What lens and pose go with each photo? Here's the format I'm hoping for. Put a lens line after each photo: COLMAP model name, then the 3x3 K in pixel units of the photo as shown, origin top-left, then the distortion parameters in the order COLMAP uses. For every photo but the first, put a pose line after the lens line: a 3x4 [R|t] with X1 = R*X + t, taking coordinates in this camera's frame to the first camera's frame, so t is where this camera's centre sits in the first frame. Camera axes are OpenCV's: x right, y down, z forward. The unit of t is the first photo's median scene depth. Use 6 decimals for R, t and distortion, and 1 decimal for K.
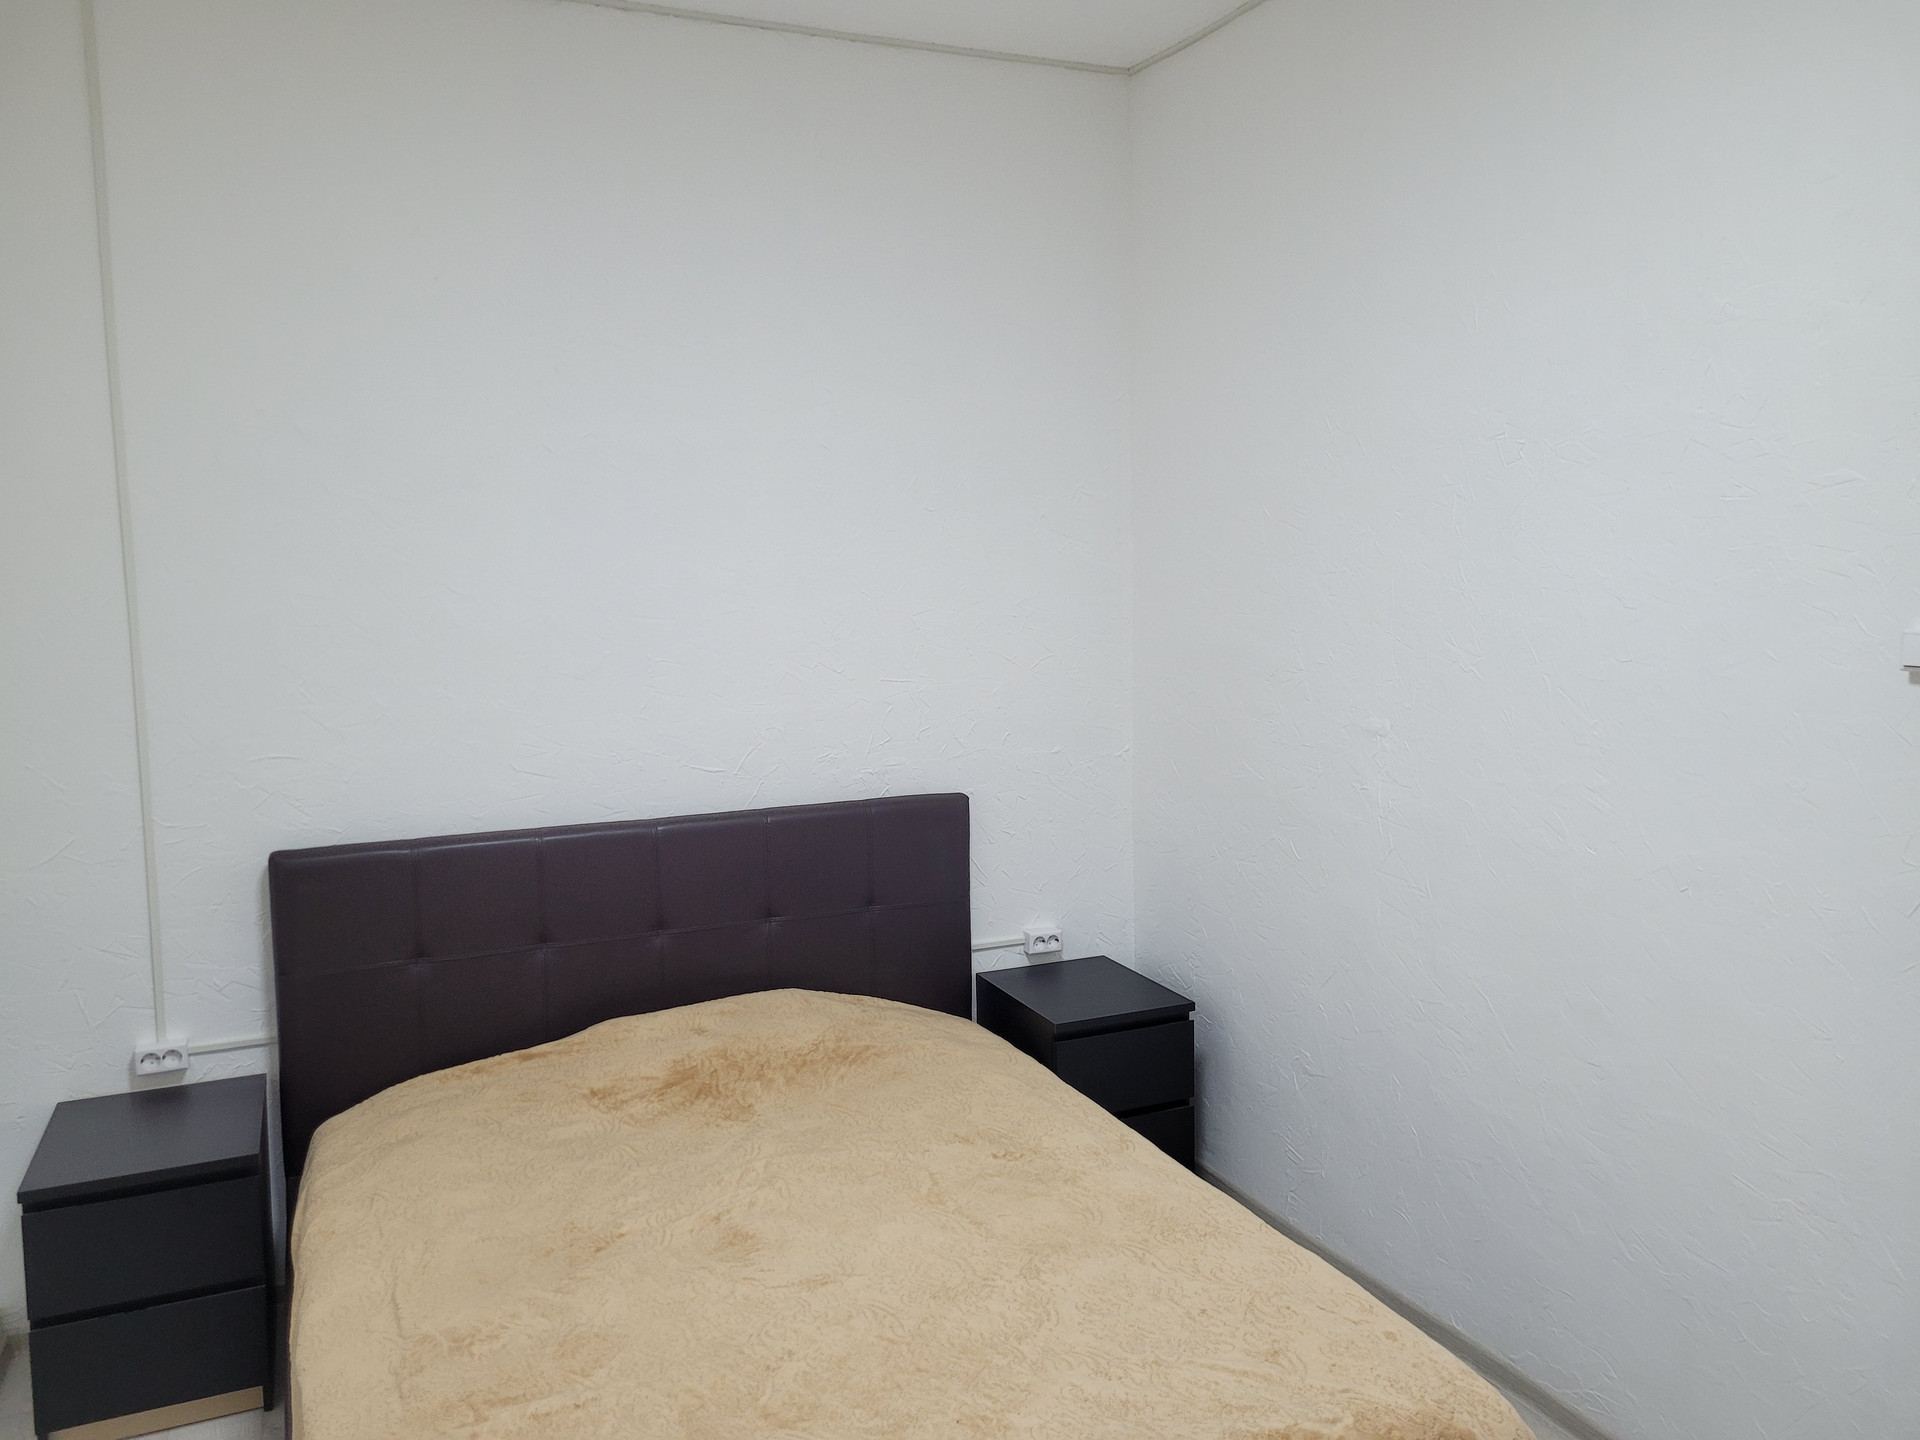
lens RADIAL K [[1437.5, 0, 950.9], [0, 1437.5, 702.0], [0, 0, 1]] dist [0.047769, -0.029371]
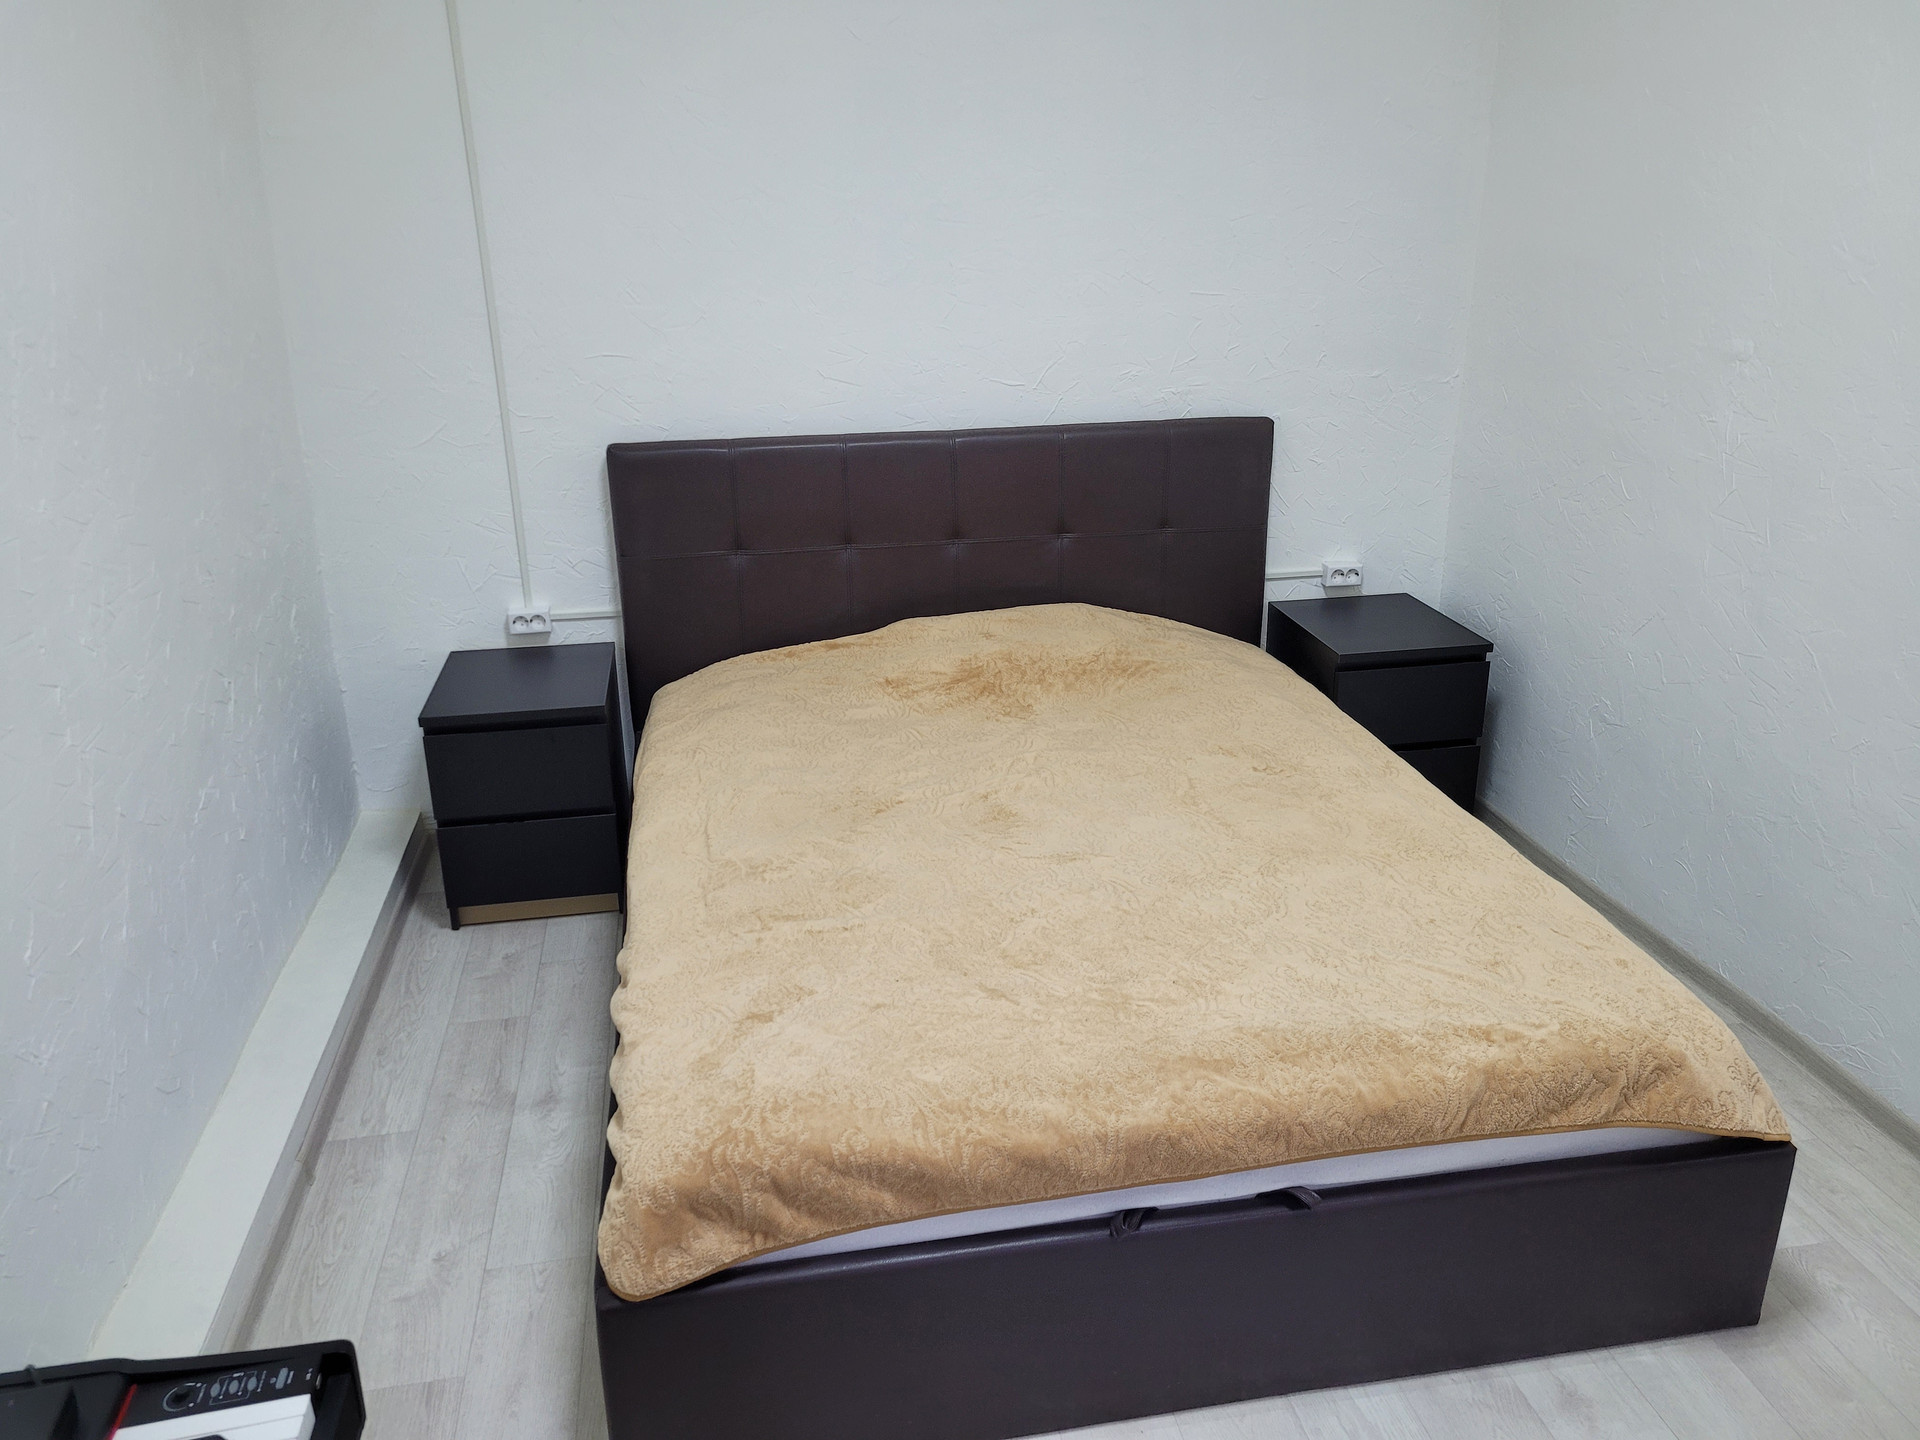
lens RADIAL K [[1437.5, 0, 958.7], [0, 1437.5, 702.3], [0, 0, 1]] dist [0.047769, -0.029371]
pose [[0.971632, 0.079793, -0.222629, 0.049740], [-0.022373, 0.968154, 0.249353, 0.015656], [0.235436, -0.237298, 0.942475, -0.010445]]
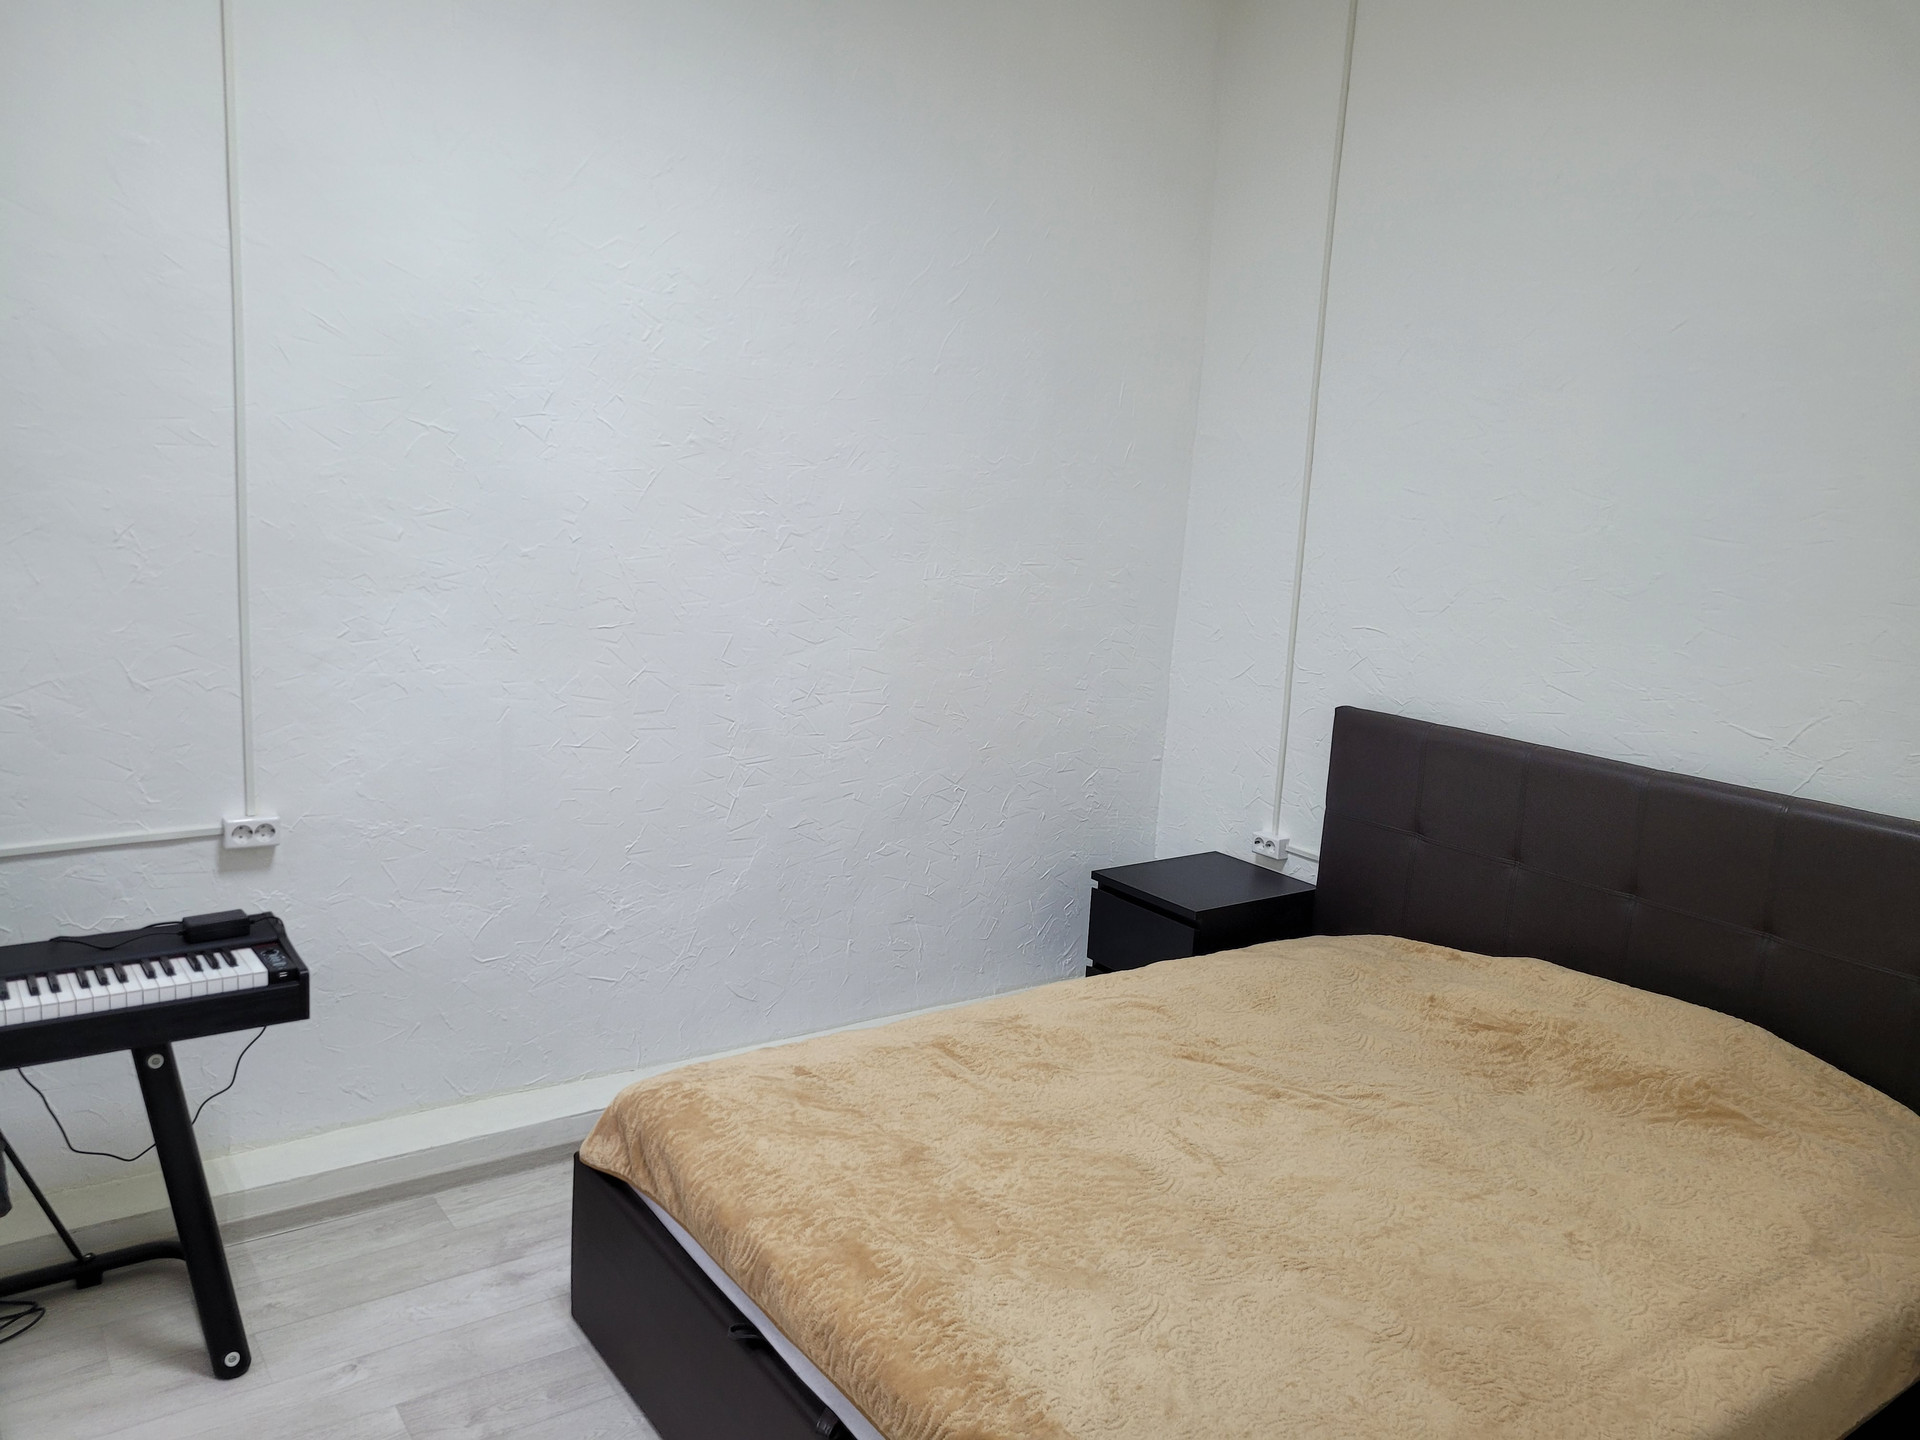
lens RADIAL K [[1437.5, 0, 961.6], [0, 1437.5, 712.0], [0, 0, 1]] dist [0.047769, -0.029371]
pose [[0.192177, 0.182873, -0.964171, 0.663591], [-0.153123, 0.976038, 0.154604, -0.029456], [0.969341, 0.117926, 0.215574, 0.480216]]
